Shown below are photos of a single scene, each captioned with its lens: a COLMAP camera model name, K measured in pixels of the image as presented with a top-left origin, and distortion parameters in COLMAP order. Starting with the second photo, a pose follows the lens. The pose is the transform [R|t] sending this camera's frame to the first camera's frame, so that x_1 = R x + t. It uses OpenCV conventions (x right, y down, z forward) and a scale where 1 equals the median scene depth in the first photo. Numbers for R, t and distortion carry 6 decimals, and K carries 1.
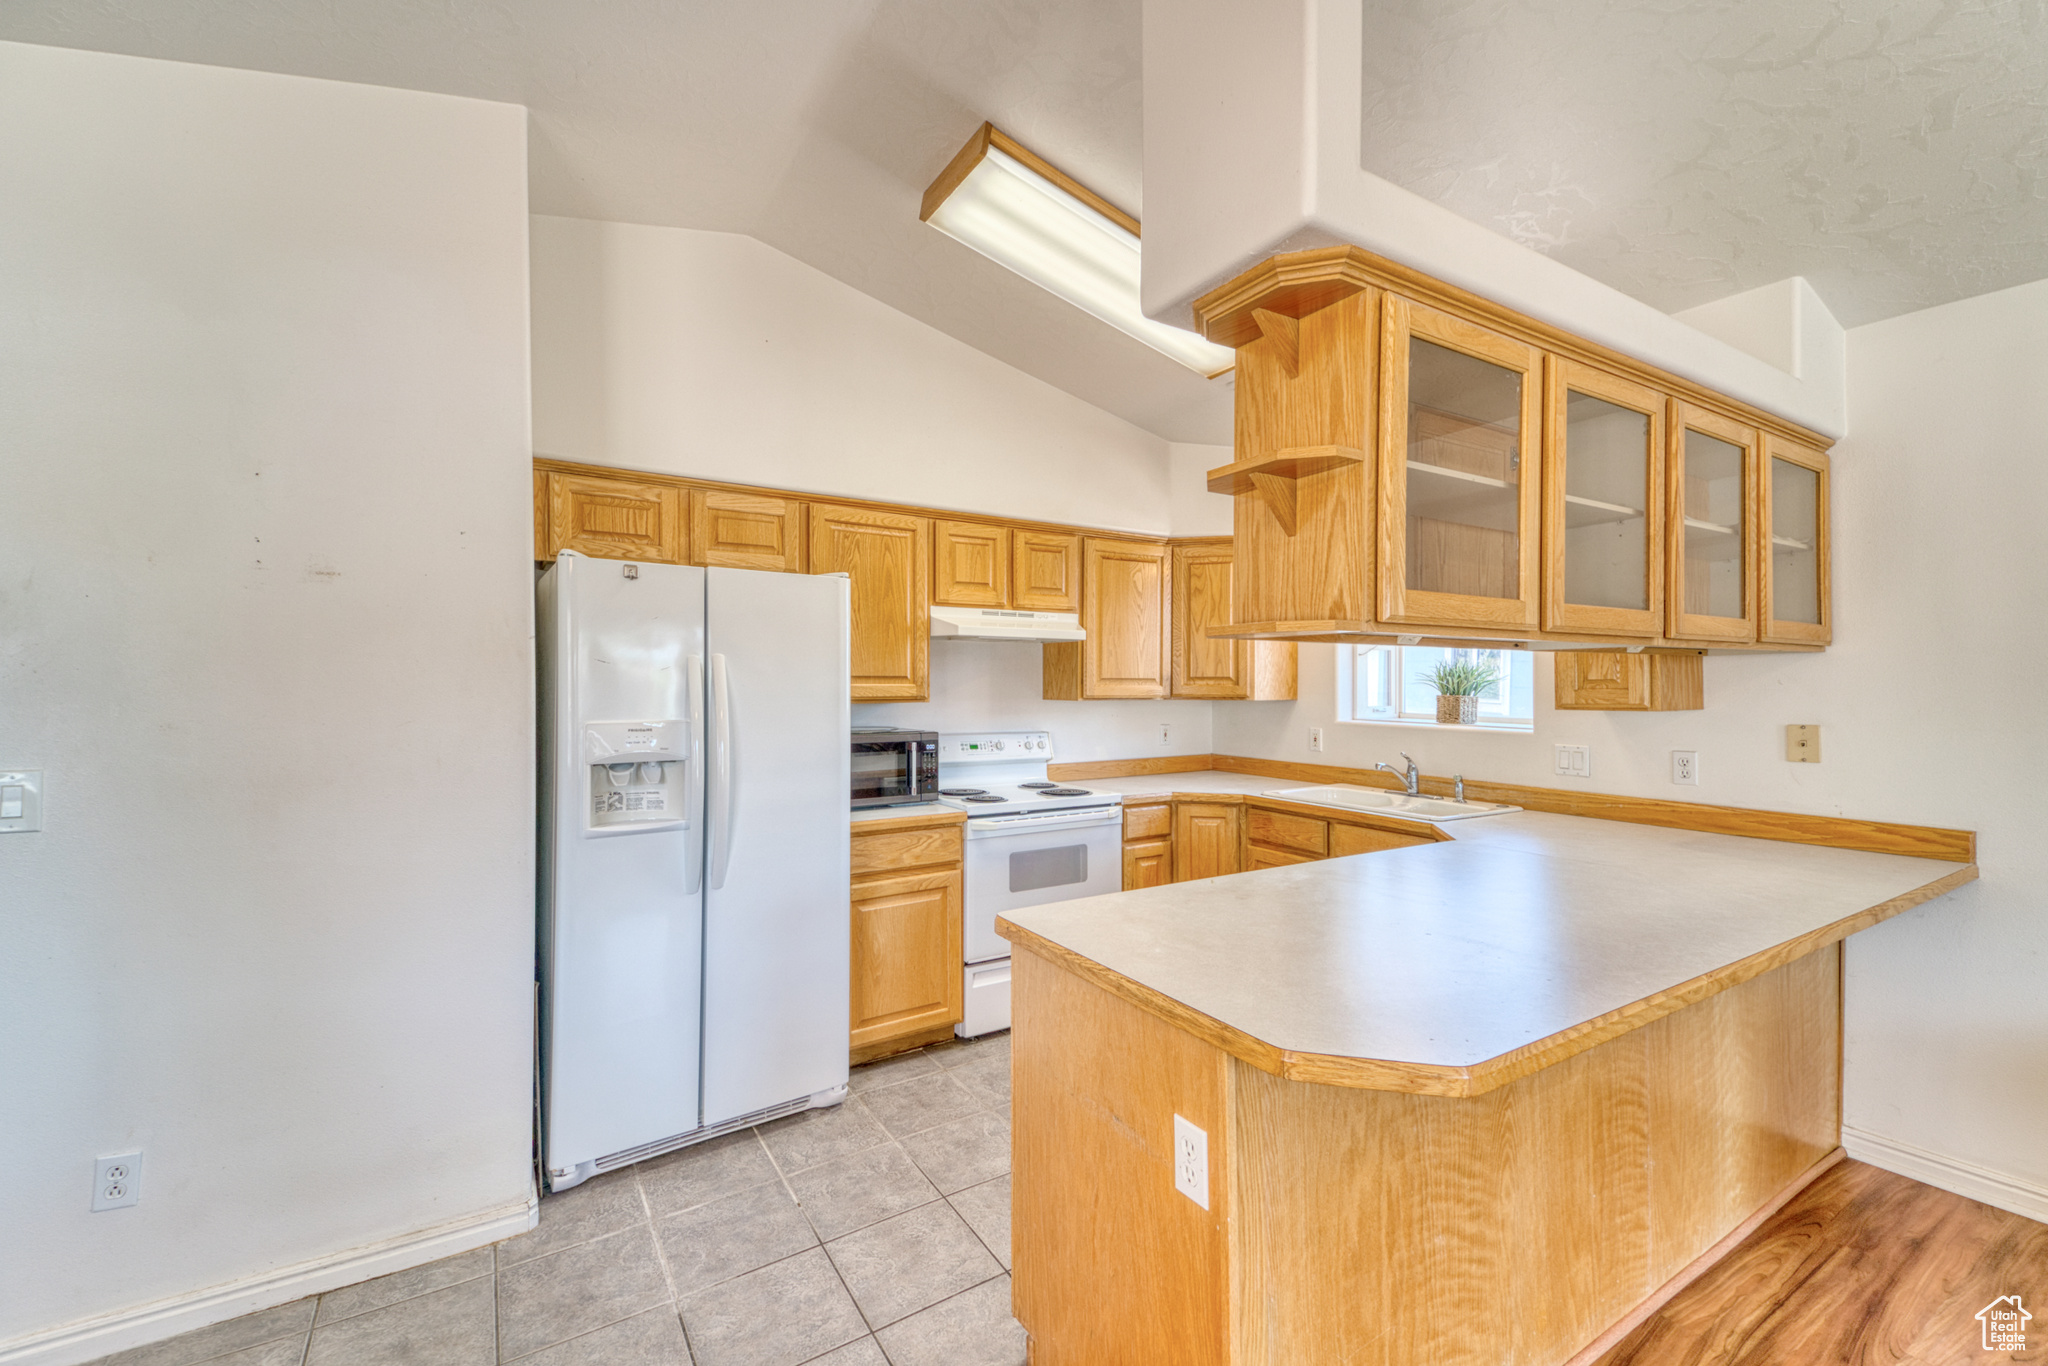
lens RADIAL K [[847.2, 0, 1040.5], [0, 847.2, 677.8], [0, 0, 1]] dist [0.083351, -0.034075]
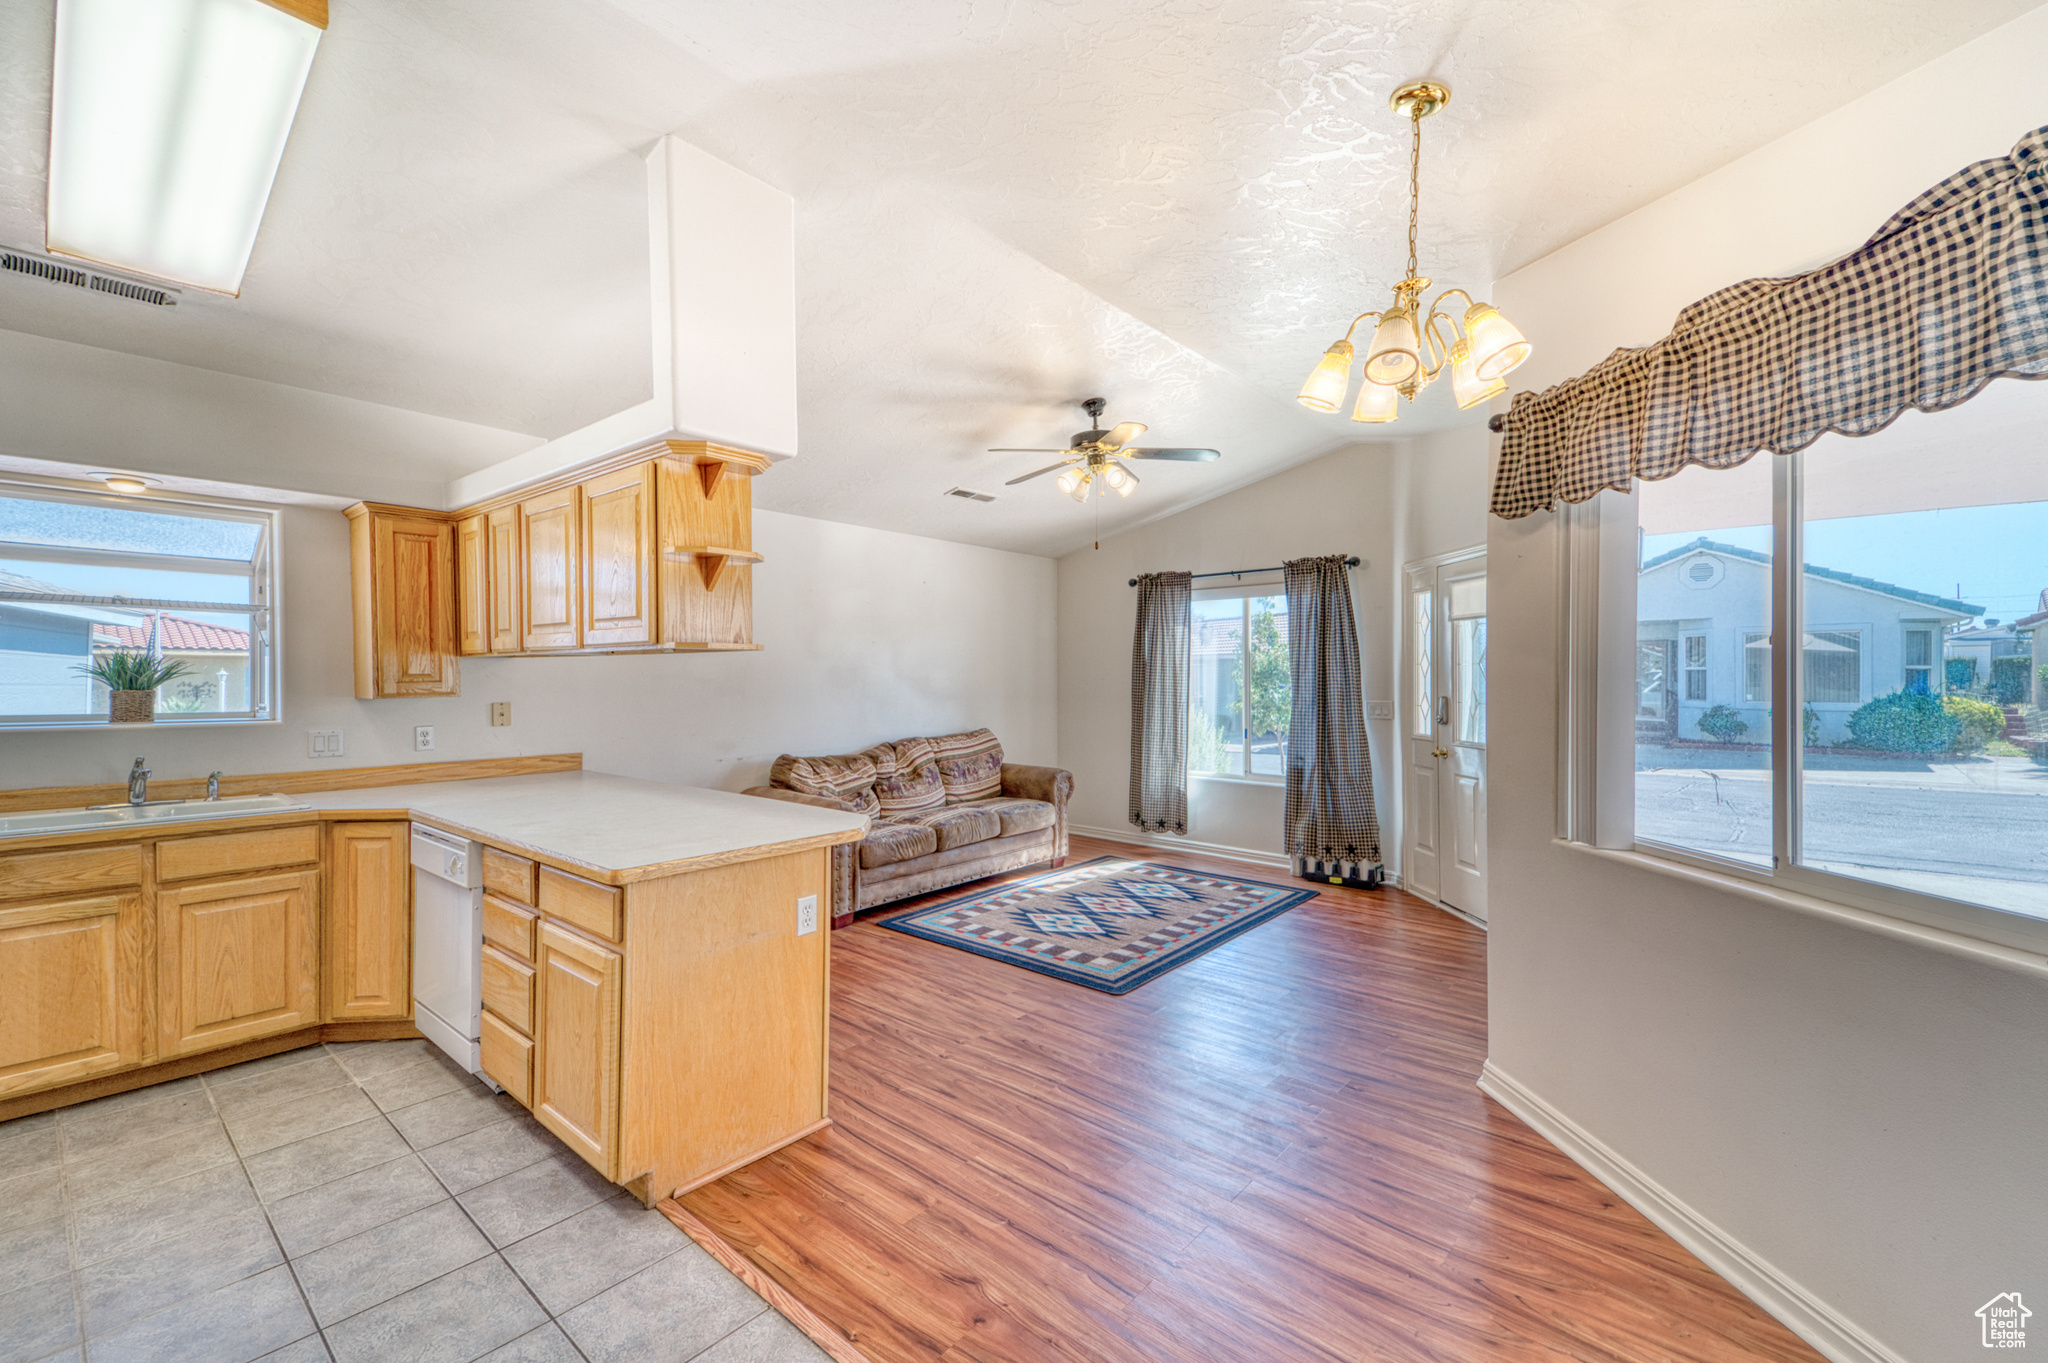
lens RADIAL K [[847.2, 0, 1040.5], [0, 847.2, 676.3], [0, 0, 1]] dist [0.083351, -0.034075]
pose [[-0.299859, -0.000570, 0.953983, -0.850037], [-0.007421, 0.999971, -0.001735, 0.000596], [-0.953955, -0.007599, -0.299855, 0.489003]]
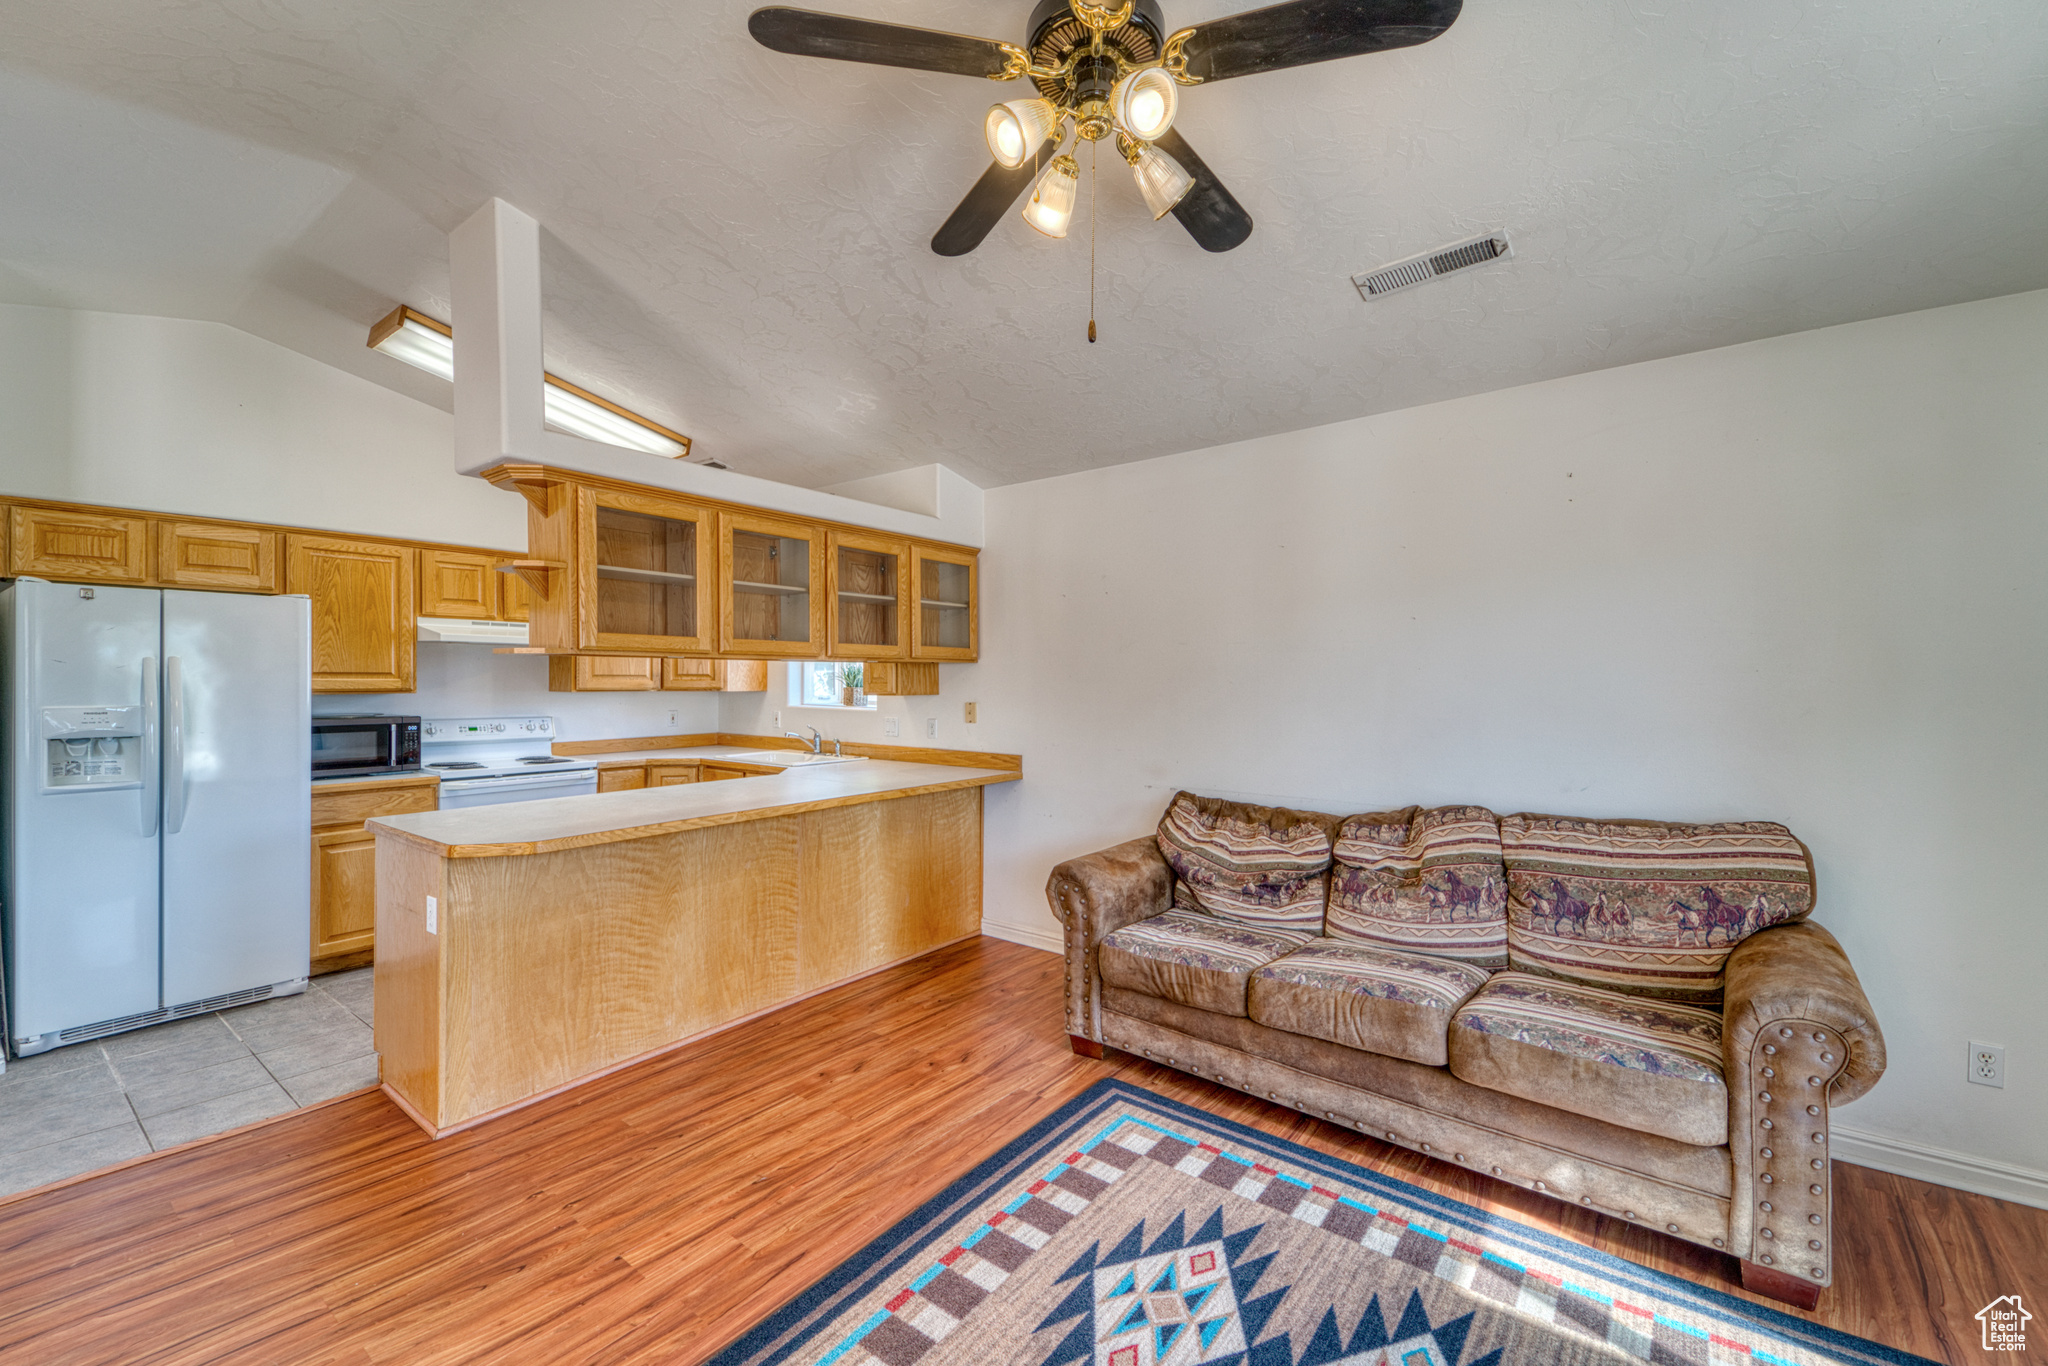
lens RADIAL K [[847.2, 0, 1040.5], [0, 847.2, 677.8], [0, 0, 1]] dist [0.083351, -0.034075]
pose [[0.946006, 0.003283, 0.324133, 0.387481], [-0.005319, 0.999971, 0.005396, -0.007244], [-0.324106, -0.006828, 0.945996, -0.636330]]
